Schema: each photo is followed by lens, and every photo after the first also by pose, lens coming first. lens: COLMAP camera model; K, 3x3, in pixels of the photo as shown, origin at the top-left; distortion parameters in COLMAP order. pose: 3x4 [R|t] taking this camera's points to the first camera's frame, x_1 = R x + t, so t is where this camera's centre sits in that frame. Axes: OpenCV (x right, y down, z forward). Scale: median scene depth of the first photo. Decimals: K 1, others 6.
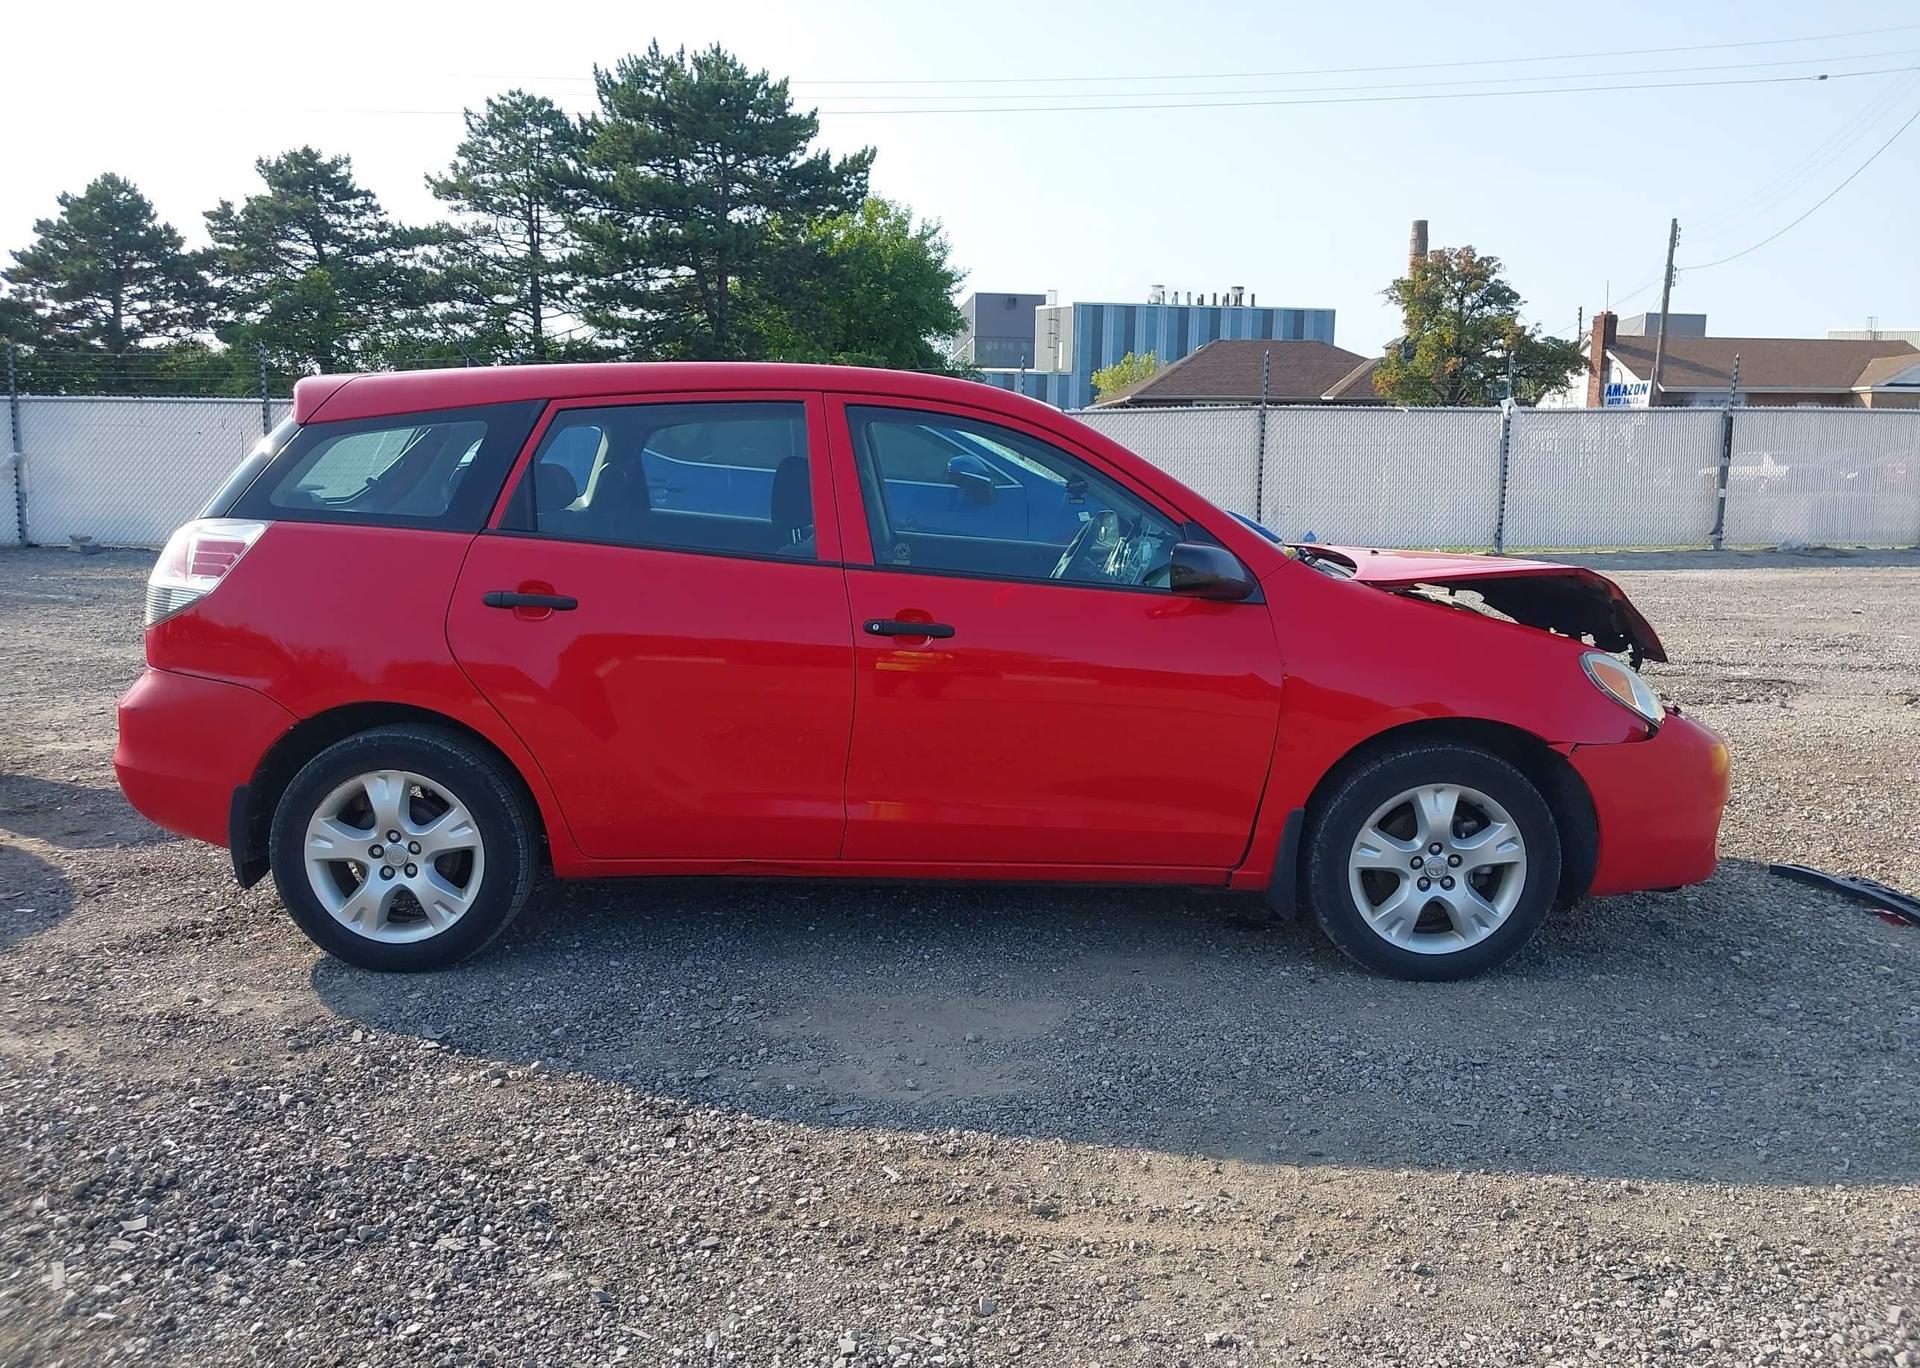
lens RADIAL K [[1519.9, 0, 953.1], [0, 1519.9, 691.6], [0, 0, 1]] dist [0.056607, -0.072922]
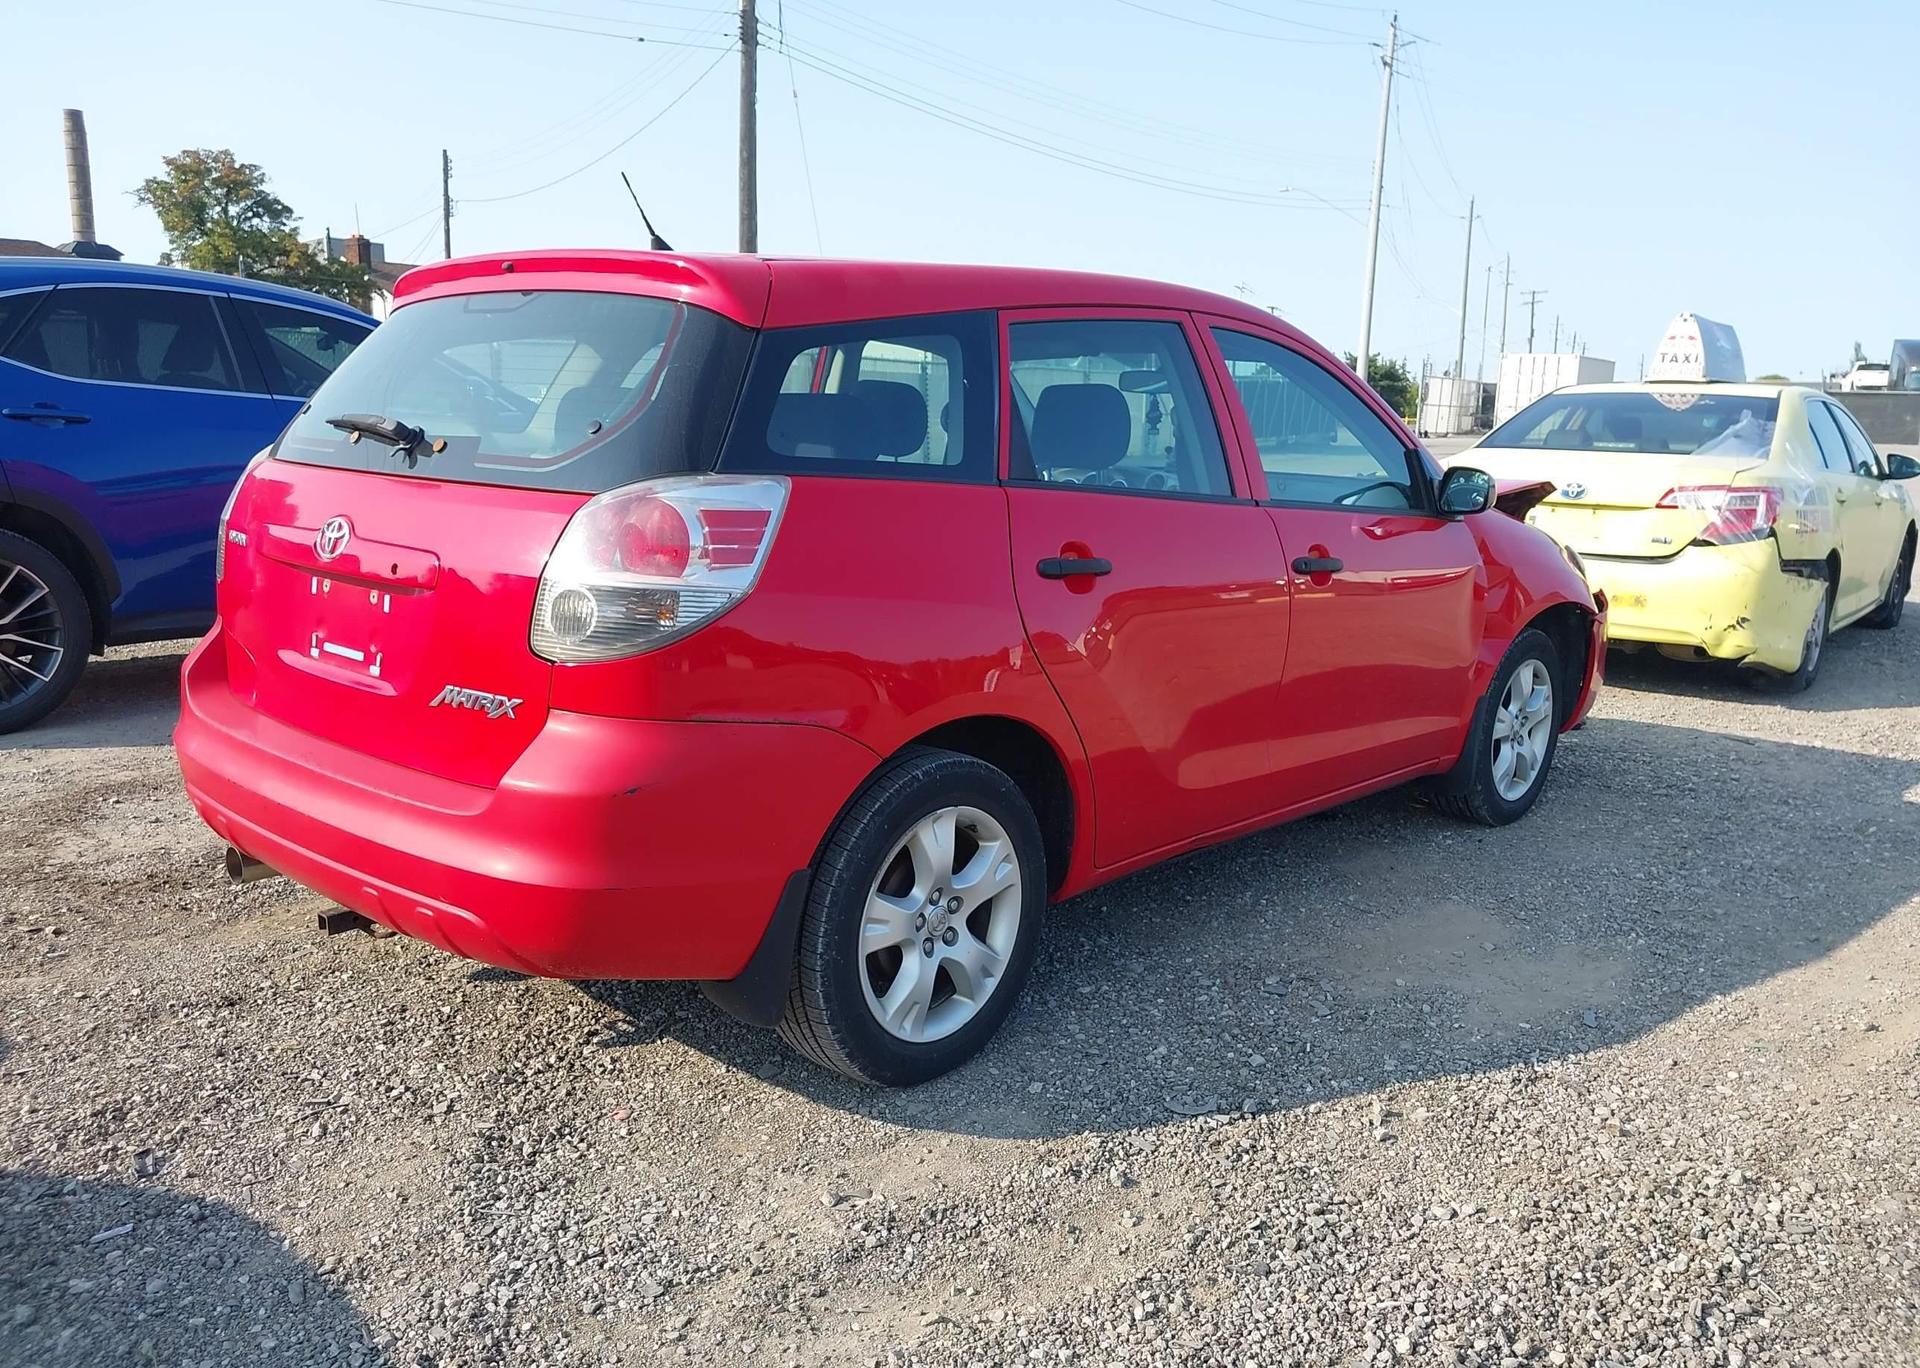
lens RADIAL K [[1519.9, 0, 953.1], [0, 1519.9, 691.6], [0, 0, 1]] dist [0.056607, -0.072922]
pose [[0.681568, -0.134784, 0.719234, -0.073361], [0.100082, 0.990824, 0.090839, -0.005954], [-0.724878, 0.010070, 0.688804, 0.040649]]
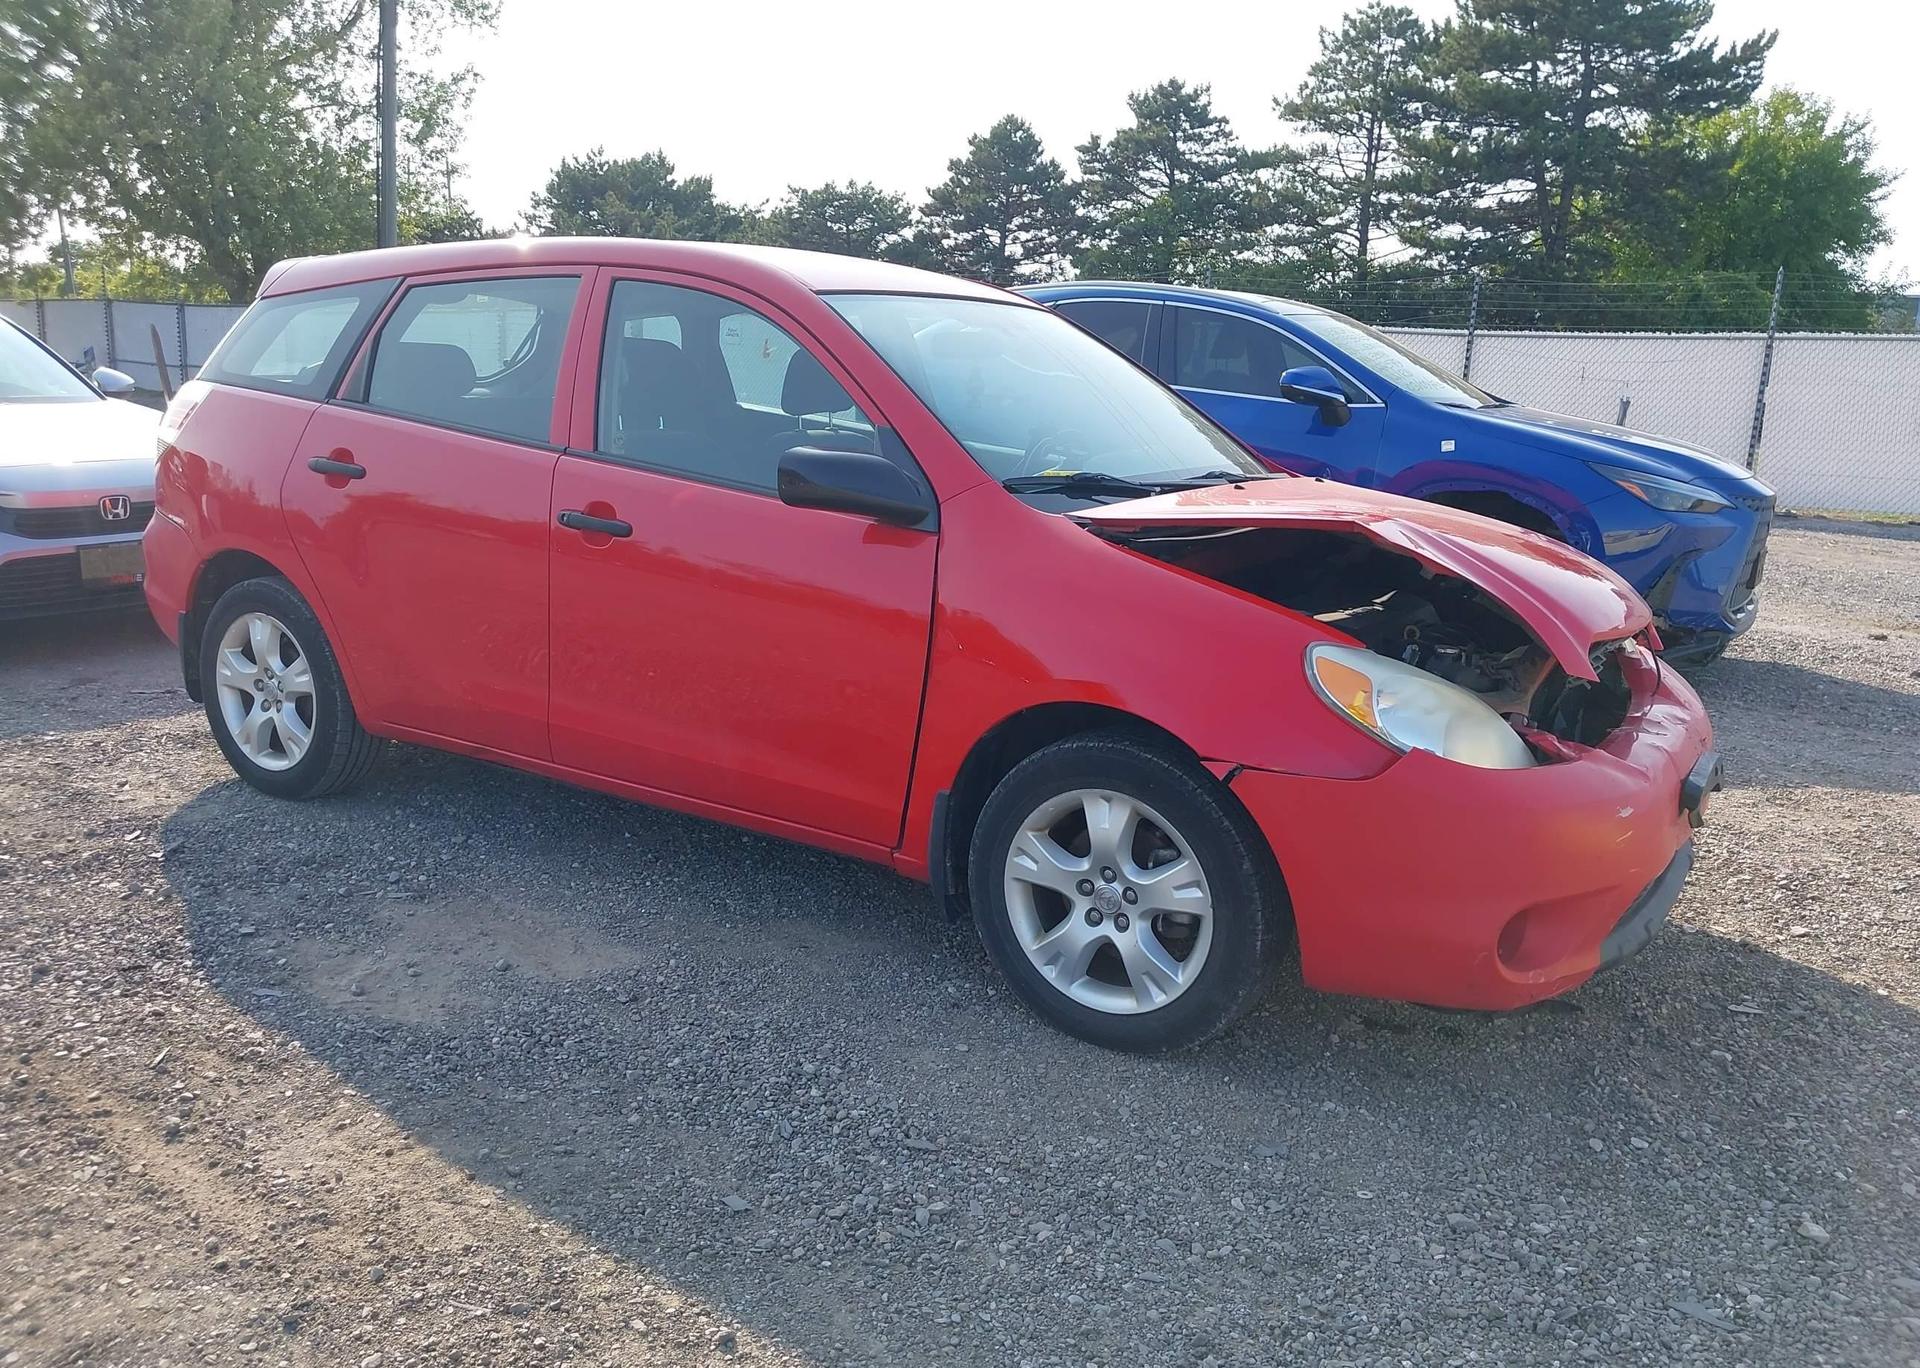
lens RADIAL K [[1519.9, 0, 953.1], [0, 1519.9, 691.6], [0, 0, 1]] dist [0.056607, -0.072922]
pose [[0.845102, 0.141053, -0.515661, 0.052543], [-0.117744, 0.989989, 0.077833, -0.003109], [0.521477, -0.005061, 0.853250, 0.026261]]
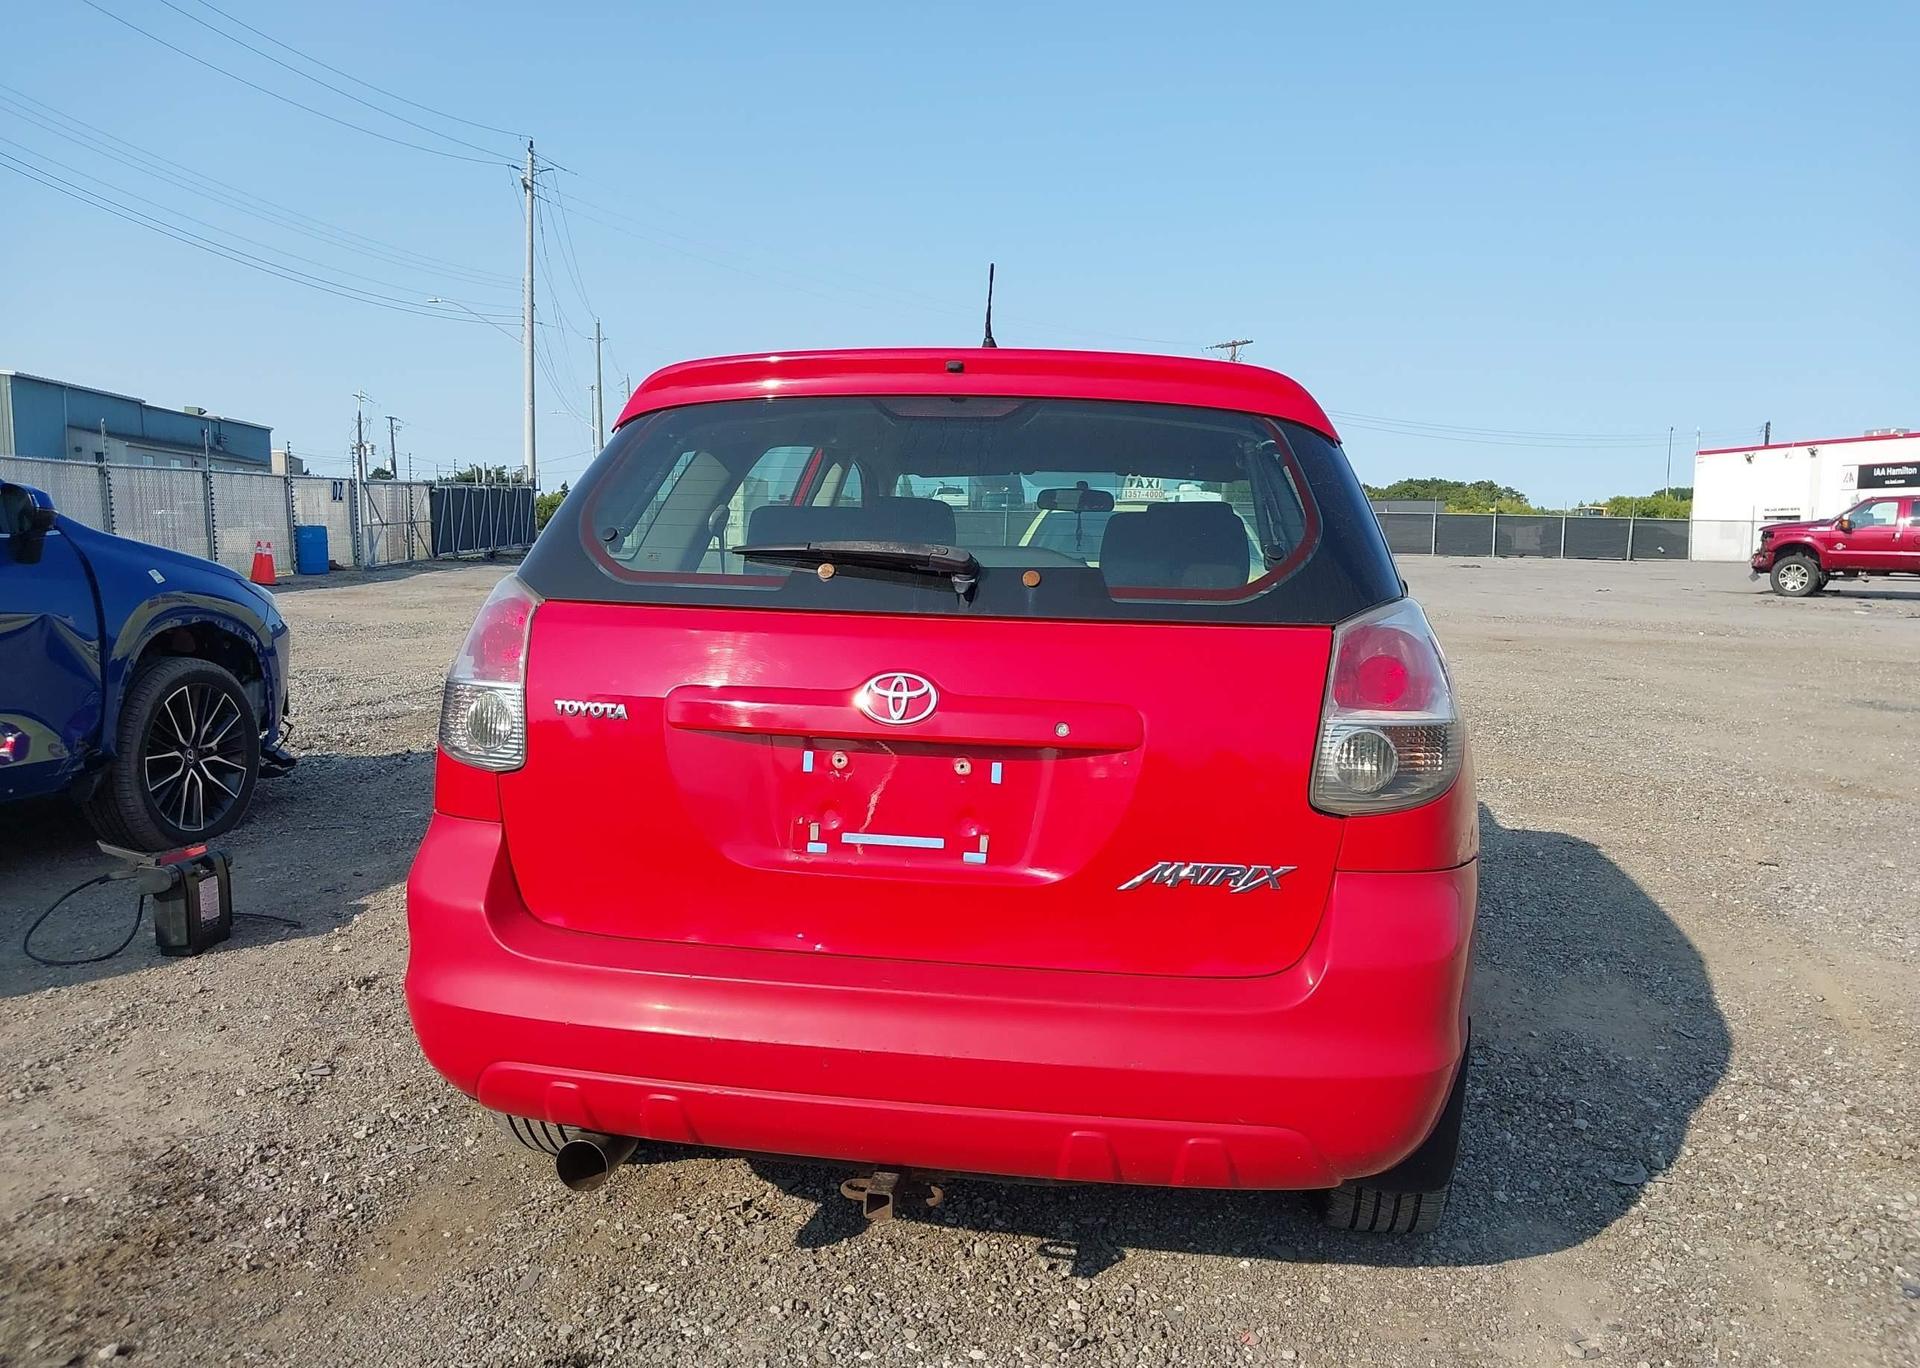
lens RADIAL K [[1519.9, 0, 953.1], [0, 1519.9, 691.6], [0, 0, 1]] dist [0.056607, -0.072922]
pose [[0.182470, -0.114768, 0.976490, -0.091175], [0.139832, 0.986098, 0.089768, -0.012963], [-0.973217, 0.120164, 0.195982, 0.088103]]
